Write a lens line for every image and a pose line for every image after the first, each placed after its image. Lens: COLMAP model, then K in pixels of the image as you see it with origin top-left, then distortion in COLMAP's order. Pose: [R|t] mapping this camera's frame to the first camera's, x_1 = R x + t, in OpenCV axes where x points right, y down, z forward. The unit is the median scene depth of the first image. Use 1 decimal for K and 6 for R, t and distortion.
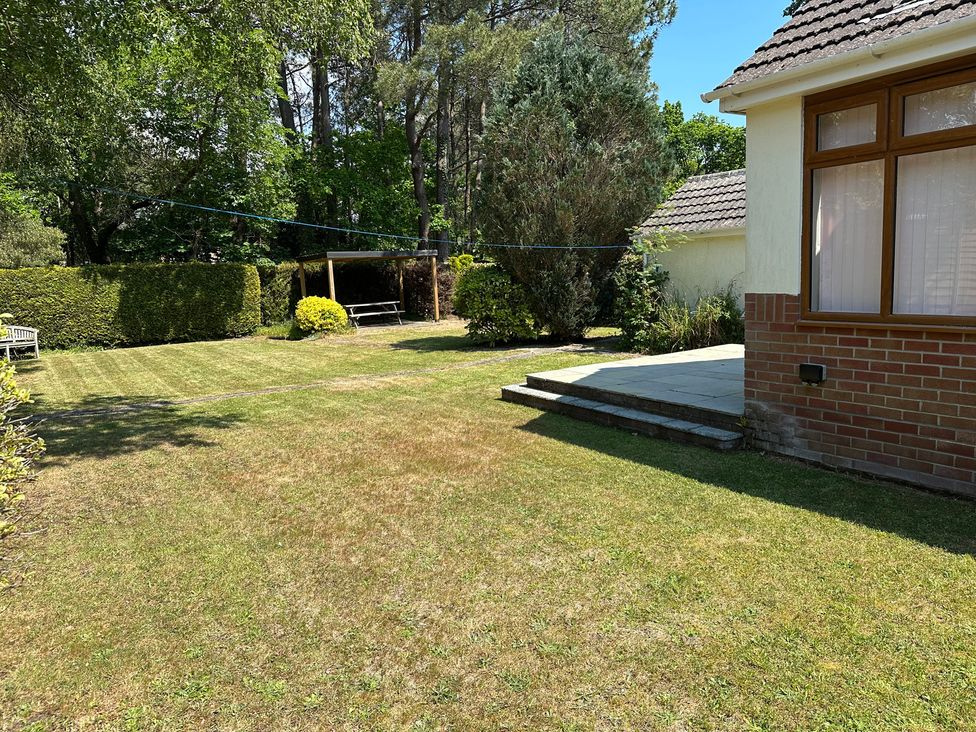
lens RADIAL K [[674.4, 0, 488.0], [0, 674.4, 366.0], [0, 0, 1]] dist [0.086697, -0.118006]
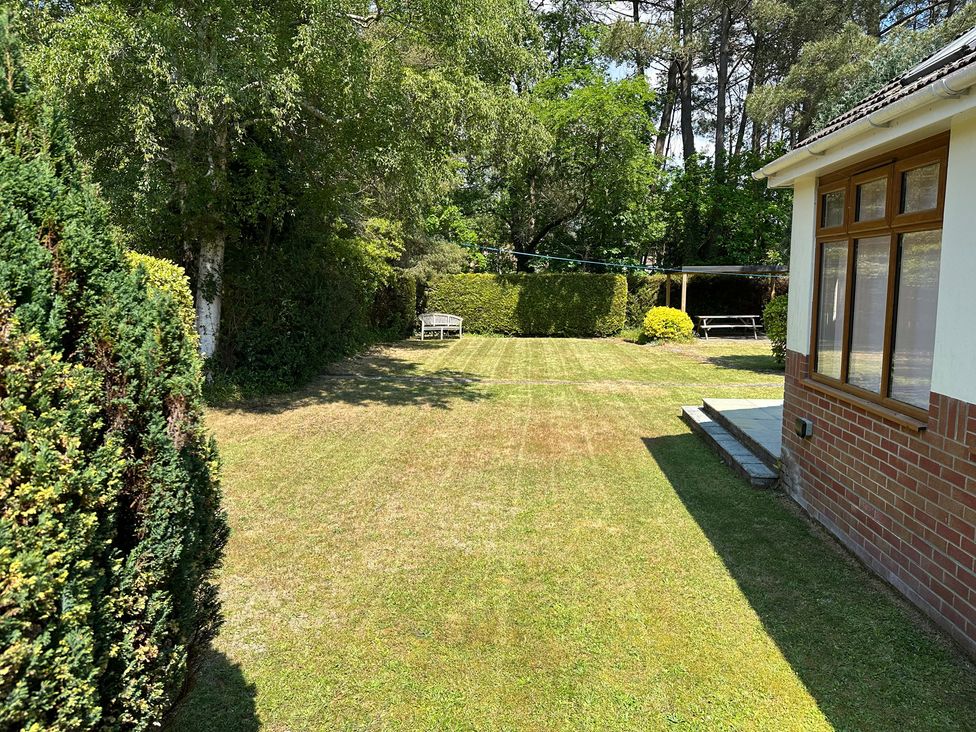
lens RADIAL K [[674.4, 0, 488.0], [0, 674.4, 366.0], [0, 0, 1]] dist [0.086697, -0.118006]
pose [[0.787922, 0.121427, -0.603684, 0.206531], [-0.119738, 0.991864, 0.043227, -0.021239], [0.604022, 0.038224, 0.796051, -0.052589]]
